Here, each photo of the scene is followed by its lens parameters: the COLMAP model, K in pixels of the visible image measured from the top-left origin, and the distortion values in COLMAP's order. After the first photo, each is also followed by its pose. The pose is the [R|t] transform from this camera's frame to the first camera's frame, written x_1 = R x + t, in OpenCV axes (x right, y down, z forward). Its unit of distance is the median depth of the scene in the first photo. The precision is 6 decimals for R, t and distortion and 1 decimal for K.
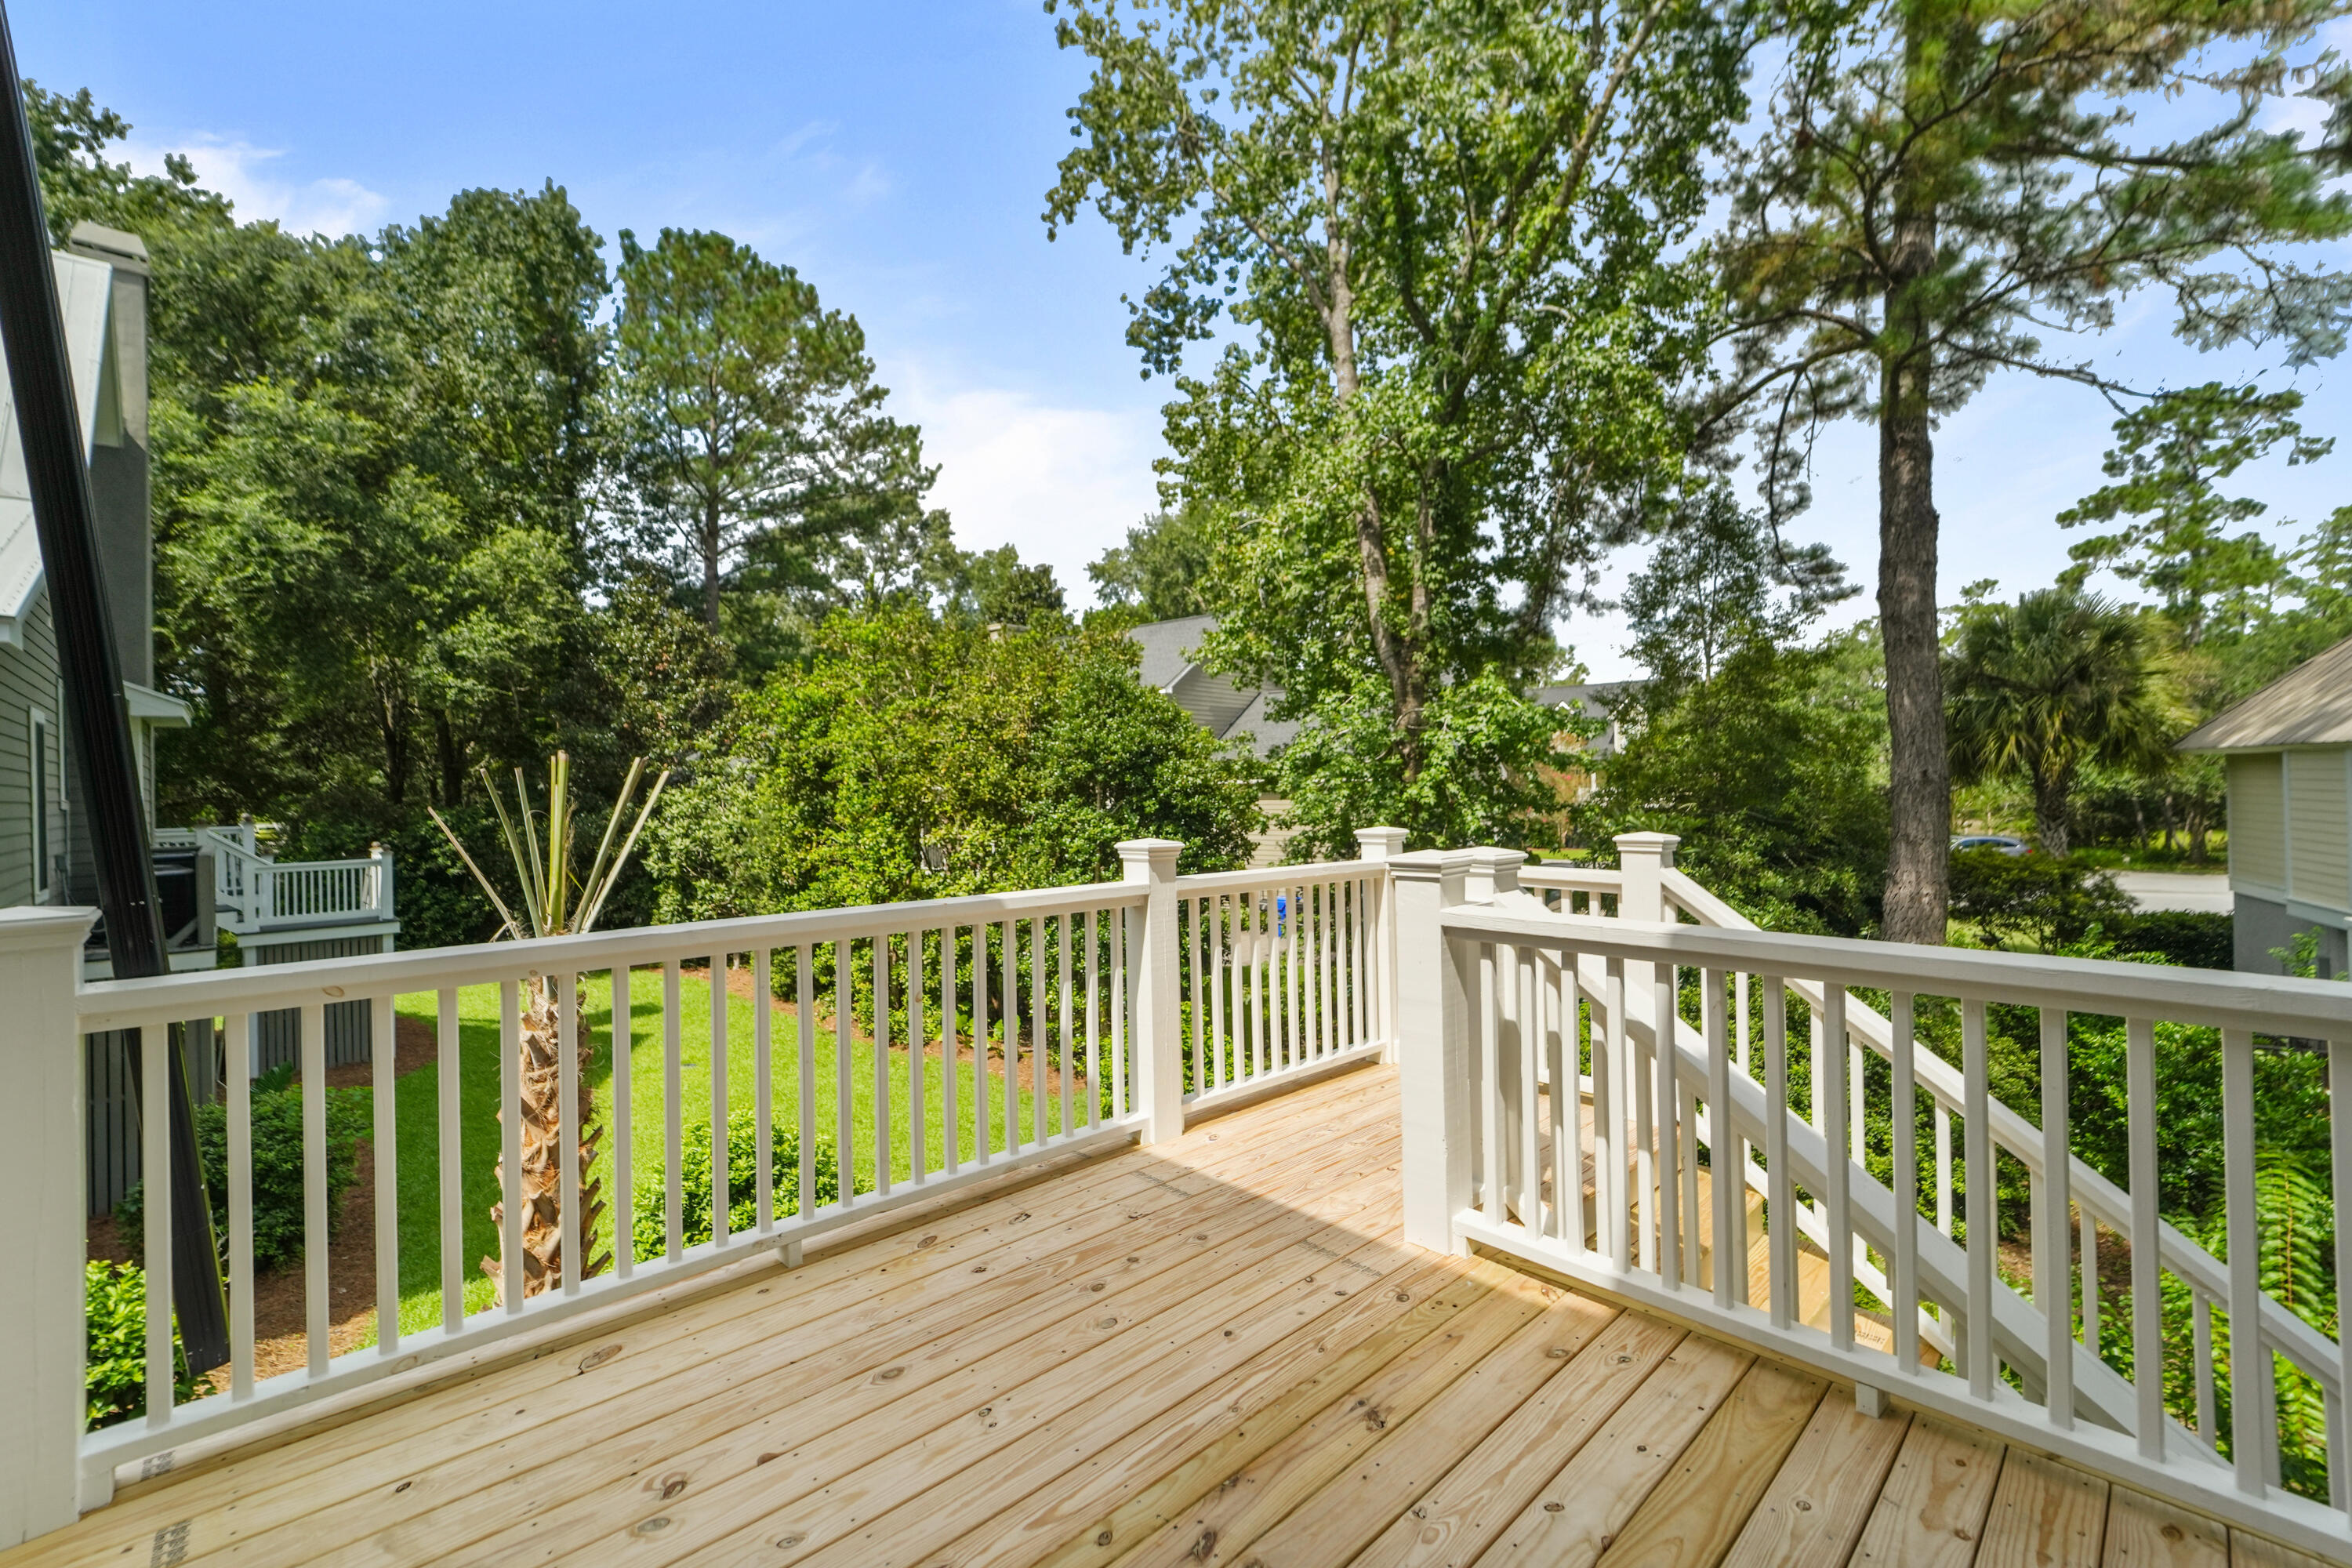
lens RADIAL K [[963.4, 0, 1155.4], [0, 963.4, 784.1], [0, 0, 1]] dist [-0.005959, -0.000651]
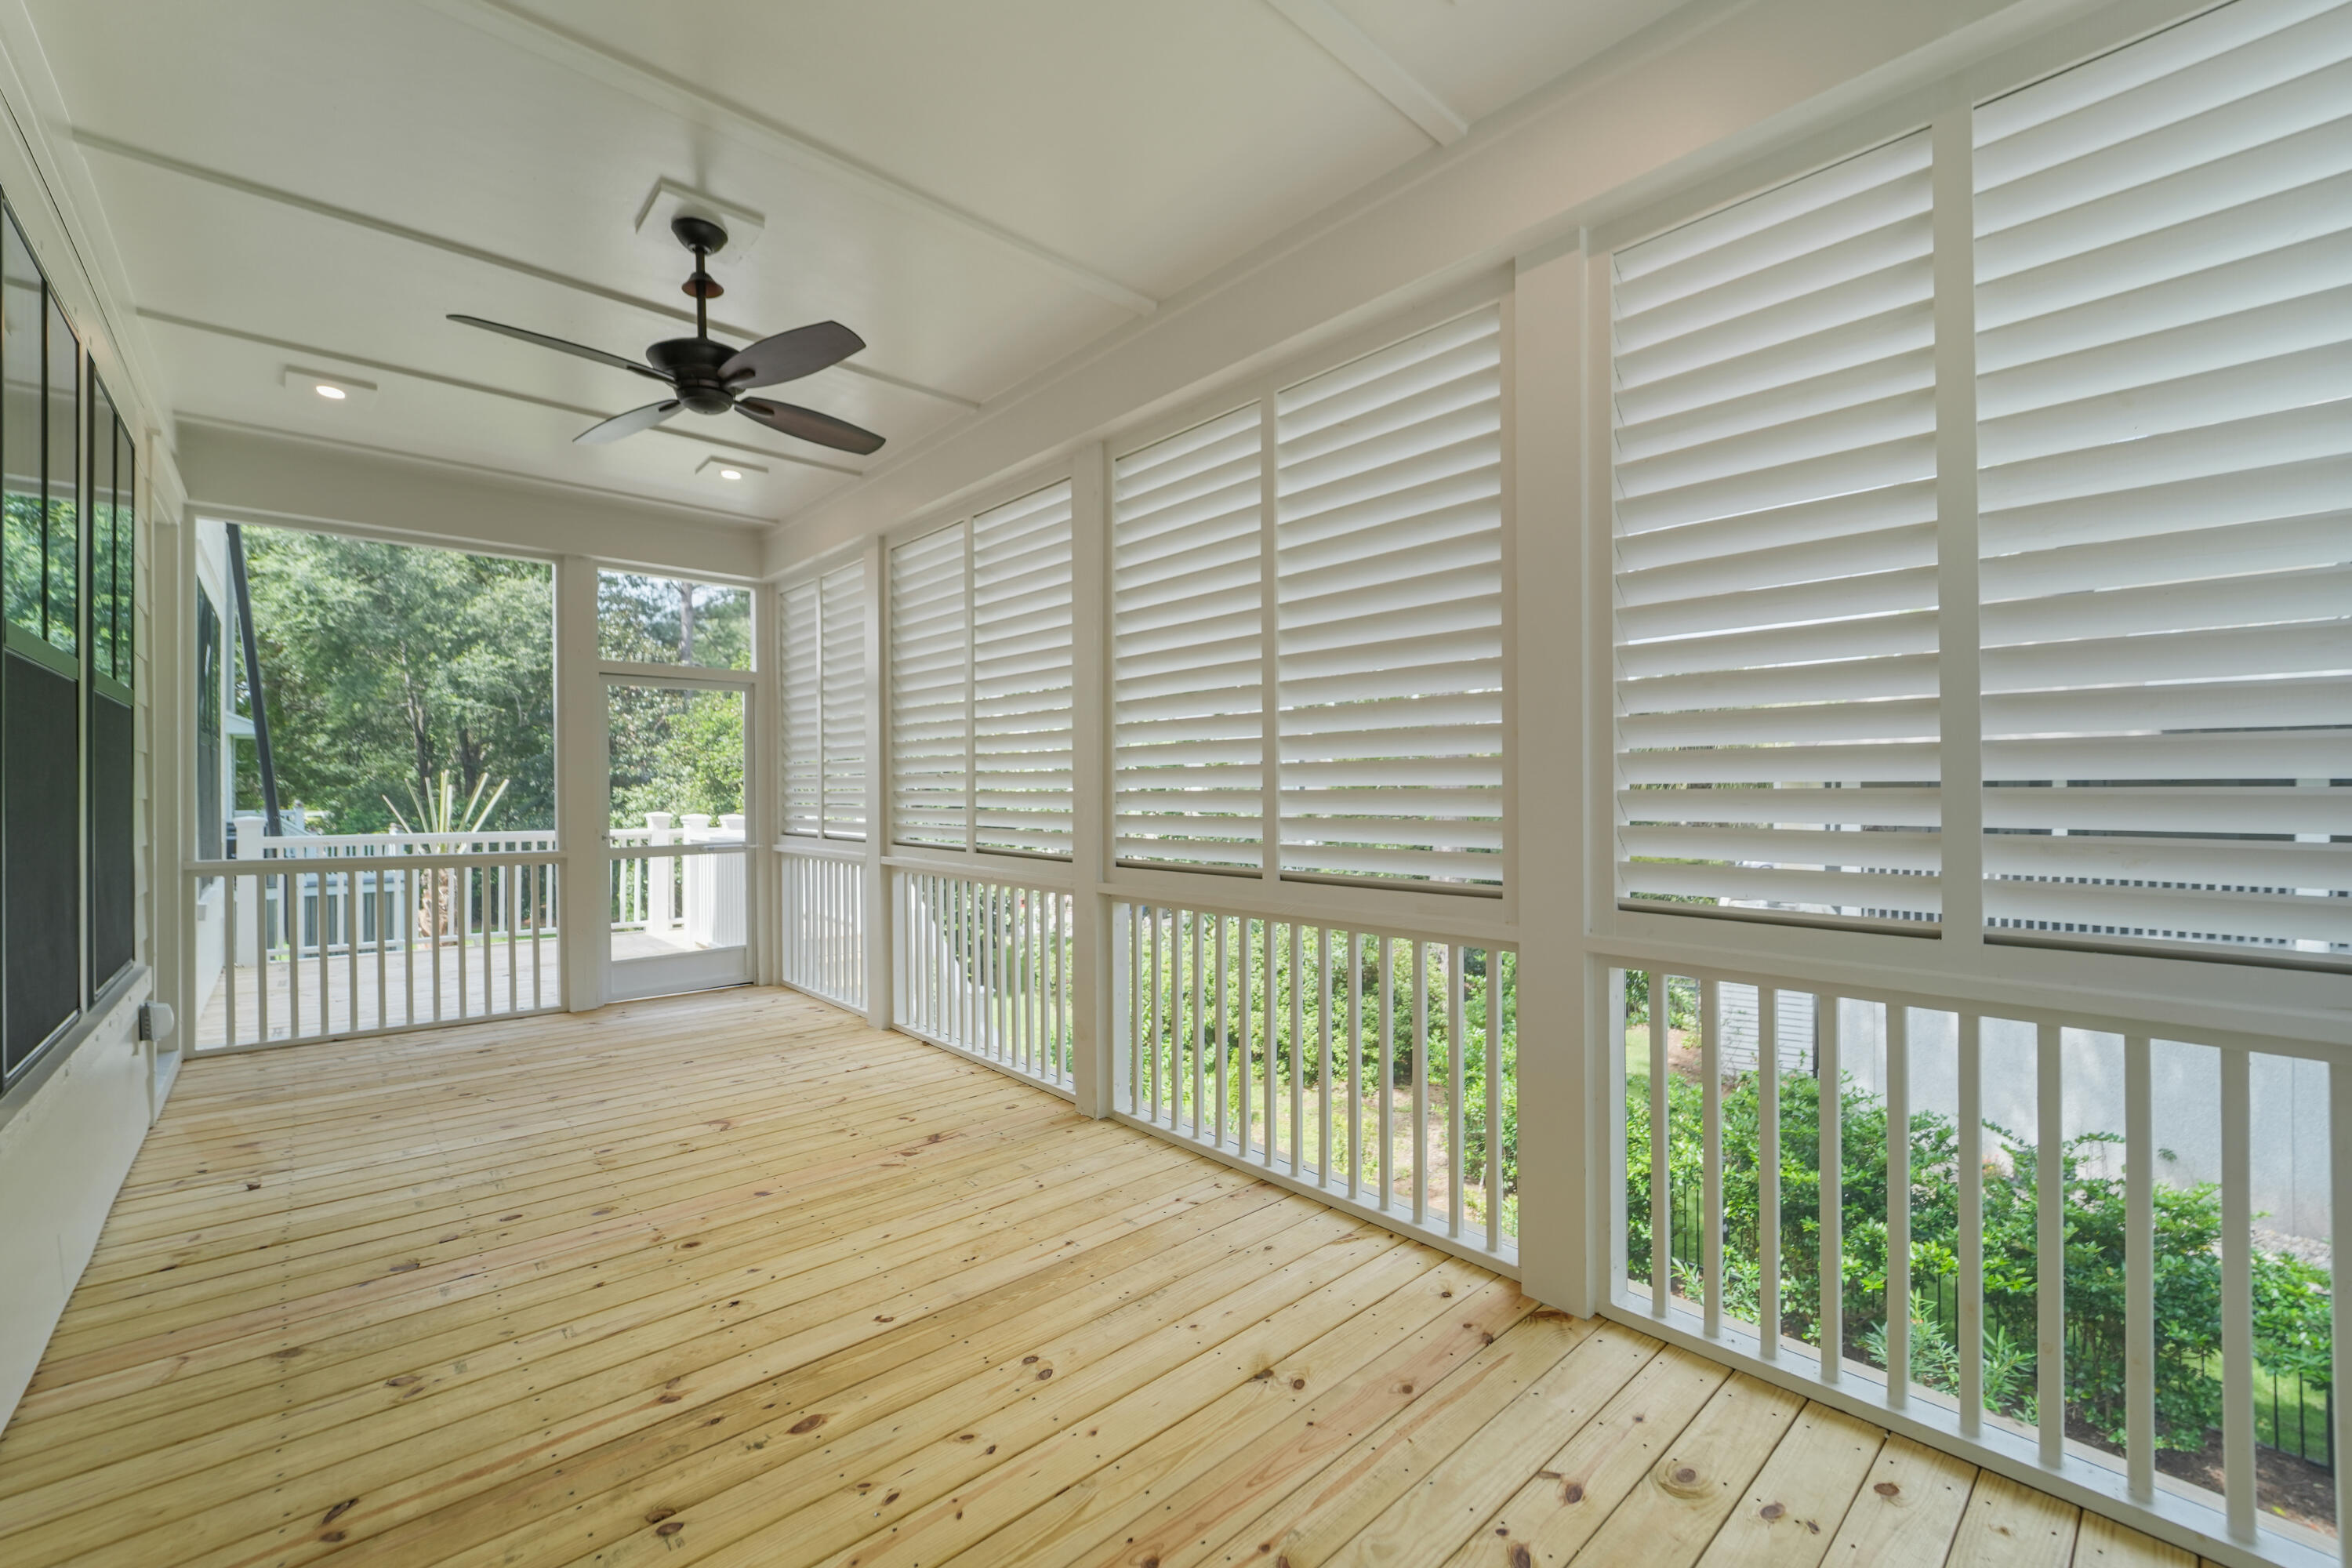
lens RADIAL K [[963.4, 0, 1189.0], [0, 963.4, 790.7], [0, 0, 1]] dist [-0.005959, -0.000651]
pose [[0.999839, 0.015207, -0.009506, 0.256289], [-0.015181, 0.999881, 0.002718, -0.004818], [0.009546, -0.002573, 0.999951, -0.270069]]
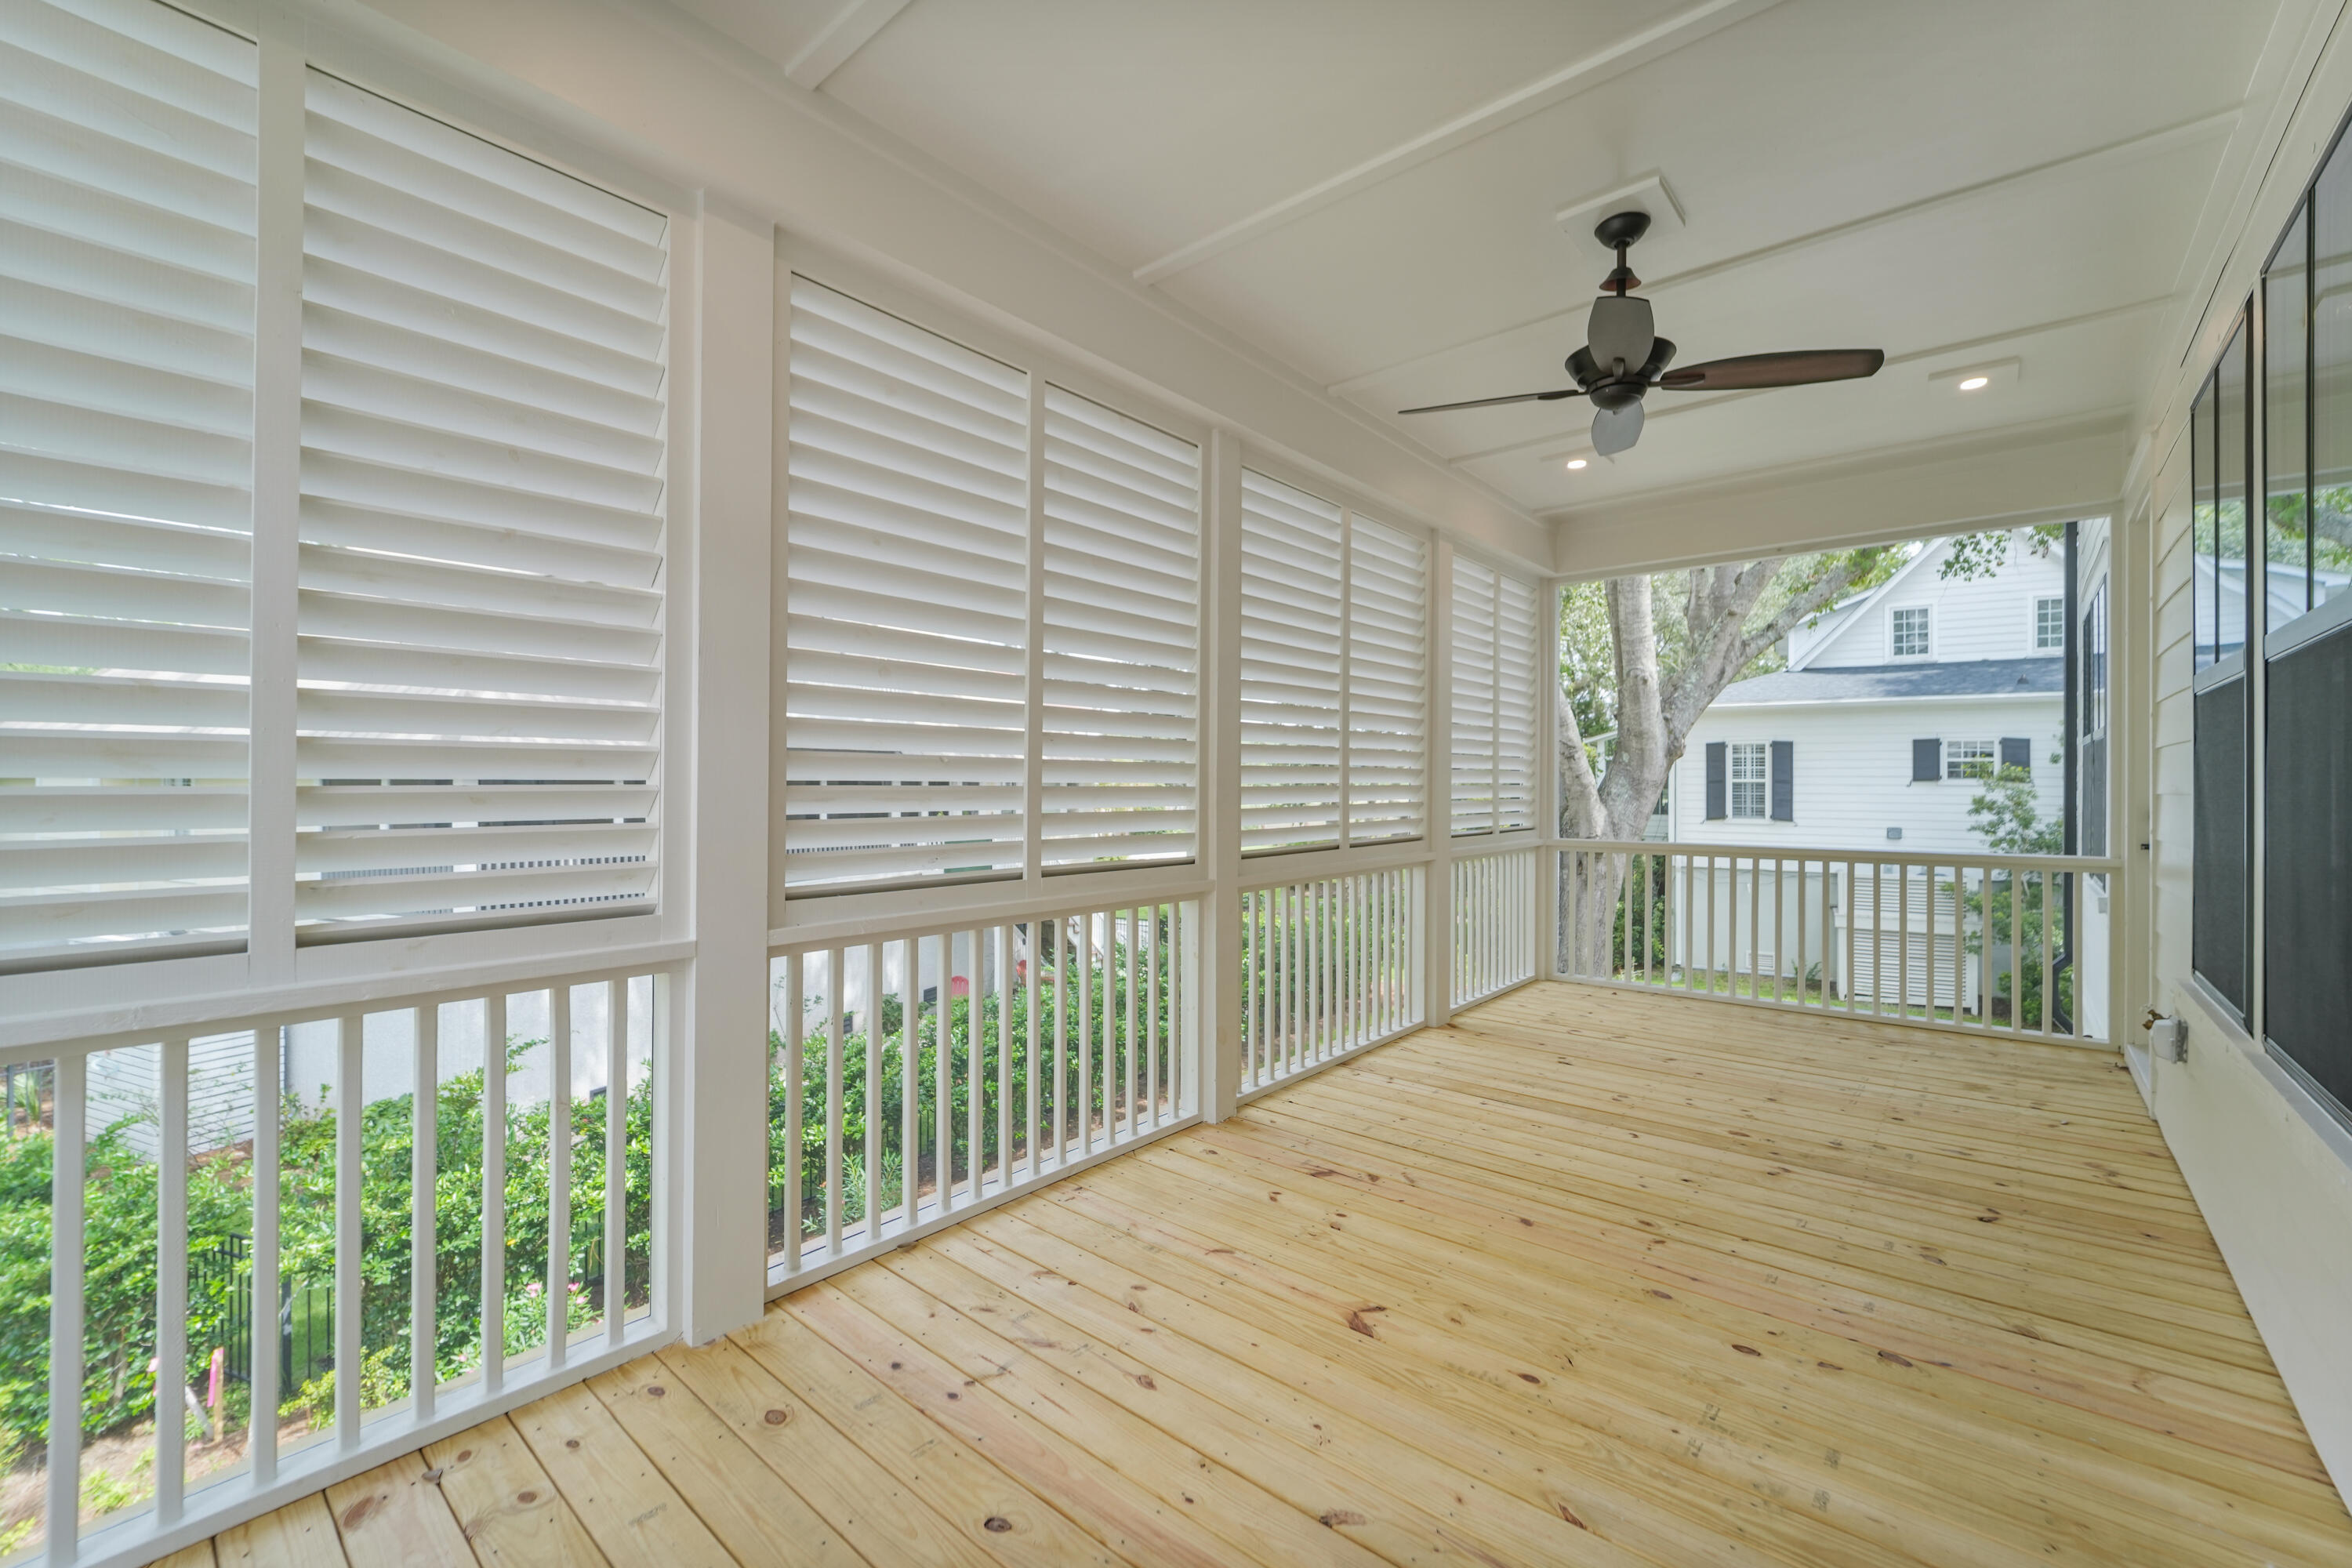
lens RADIAL K [[963.4, 0, 1169.2], [0, 963.4, 783.2], [0, 0, 1]] dist [-0.005959, -0.000651]
pose [[-0.105636, 0.020026, 0.994203, -0.185882], [0.000125, 0.999797, -0.020126, 0.004087], [-0.994405, -0.002002, -0.105618, 0.204523]]
